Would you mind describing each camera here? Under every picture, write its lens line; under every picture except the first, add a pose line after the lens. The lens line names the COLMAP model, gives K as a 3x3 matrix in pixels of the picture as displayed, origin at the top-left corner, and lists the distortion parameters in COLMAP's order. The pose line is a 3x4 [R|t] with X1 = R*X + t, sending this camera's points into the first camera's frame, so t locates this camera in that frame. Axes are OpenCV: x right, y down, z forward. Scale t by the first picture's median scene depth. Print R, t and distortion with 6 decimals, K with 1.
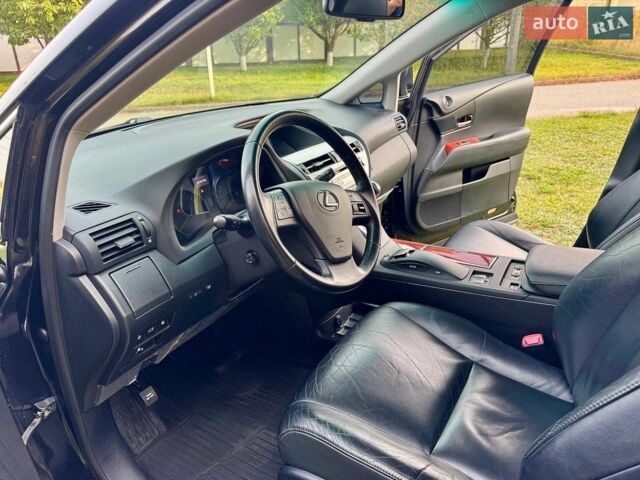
lens RADIAL K [[452.4, 0, 320.7], [0, 452.4, 228.3], [0, 0, 1]] dist [0.076692, -0.121263]
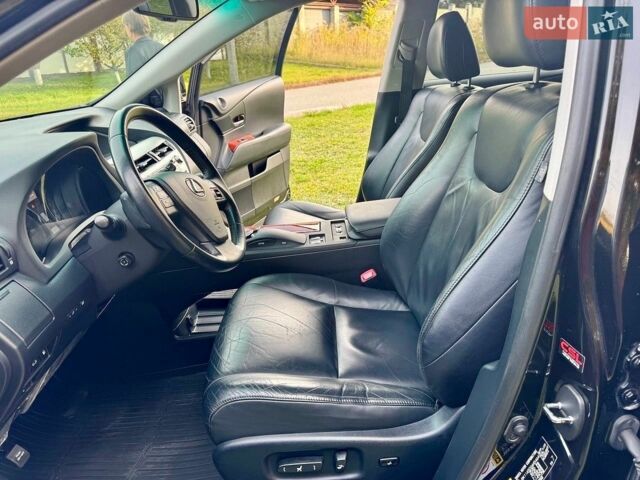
lens RADIAL K [[452.4, 0, 320.7], [0, 452.4, 228.3], [0, 0, 1]] dist [0.076692, -0.121263]
pose [[0.849900, -0.202583, 0.486446, -0.110357], [0.214101, 0.976271, 0.032504, 0.024014], [-0.481487, 0.076524, 0.873106, -0.017014]]
